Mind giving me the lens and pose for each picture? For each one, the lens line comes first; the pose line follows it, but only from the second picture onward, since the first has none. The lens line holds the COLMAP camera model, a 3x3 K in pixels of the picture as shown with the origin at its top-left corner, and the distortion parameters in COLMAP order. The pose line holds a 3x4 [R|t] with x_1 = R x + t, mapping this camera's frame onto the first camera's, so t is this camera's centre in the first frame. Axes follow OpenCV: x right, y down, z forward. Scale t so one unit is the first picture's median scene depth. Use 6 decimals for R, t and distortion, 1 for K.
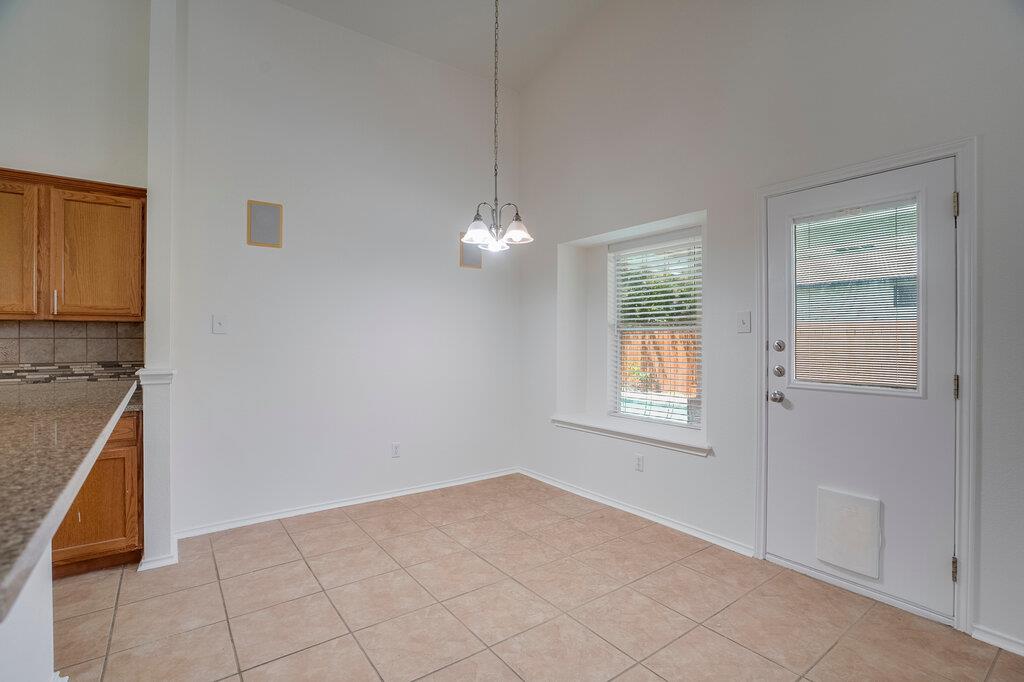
lens RADIAL K [[477.6, 0, 497.0], [0, 477.6, 336.4], [0, 0, 1]] dist [-0.041416, 0.004278]
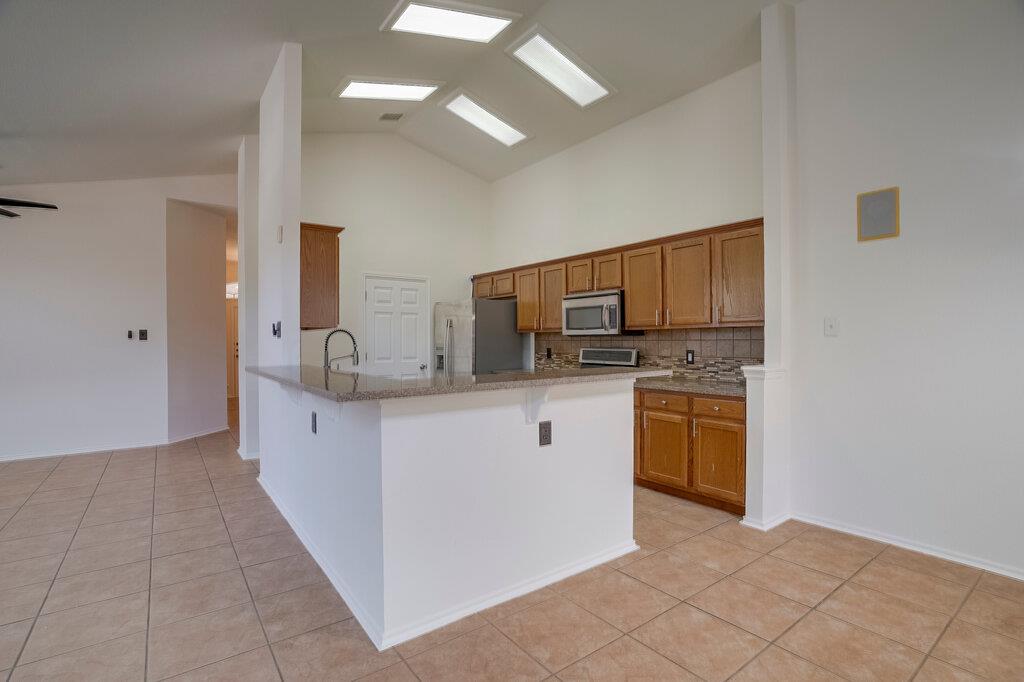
lens RADIAL K [[477.6, 0, 513.8], [0, 477.6, 342.5], [0, 0, 1]] dist [-0.041416, 0.004278]
pose [[0.009929, 0.005780, -0.999934, 0.472191], [0.002626, 0.999980, 0.005807, 0.001497], [0.999947, -0.002684, 0.009913, 0.338362]]
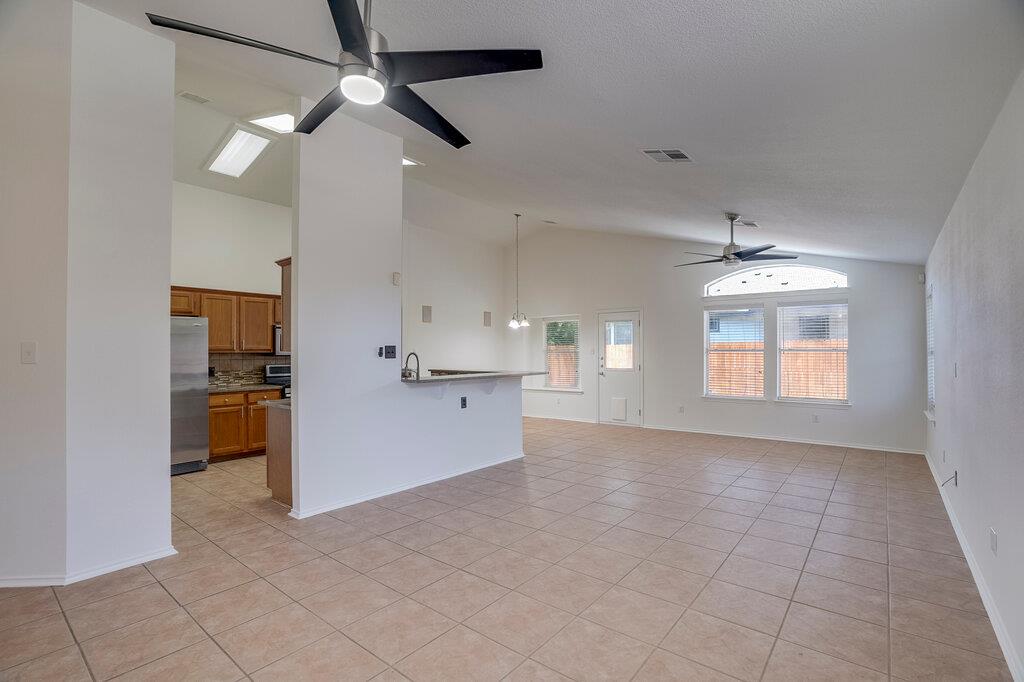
lens RADIAL K [[477.6, 0, 510.6], [0, 477.6, 344.7], [0, 0, 1]] dist [-0.041416, 0.004278]
pose [[0.965525, -0.000719, 0.260308, -0.868403], [0.004568, 0.999889, -0.014184, -0.028689], [-0.260269, 0.014884, 0.965421, -2.021754]]
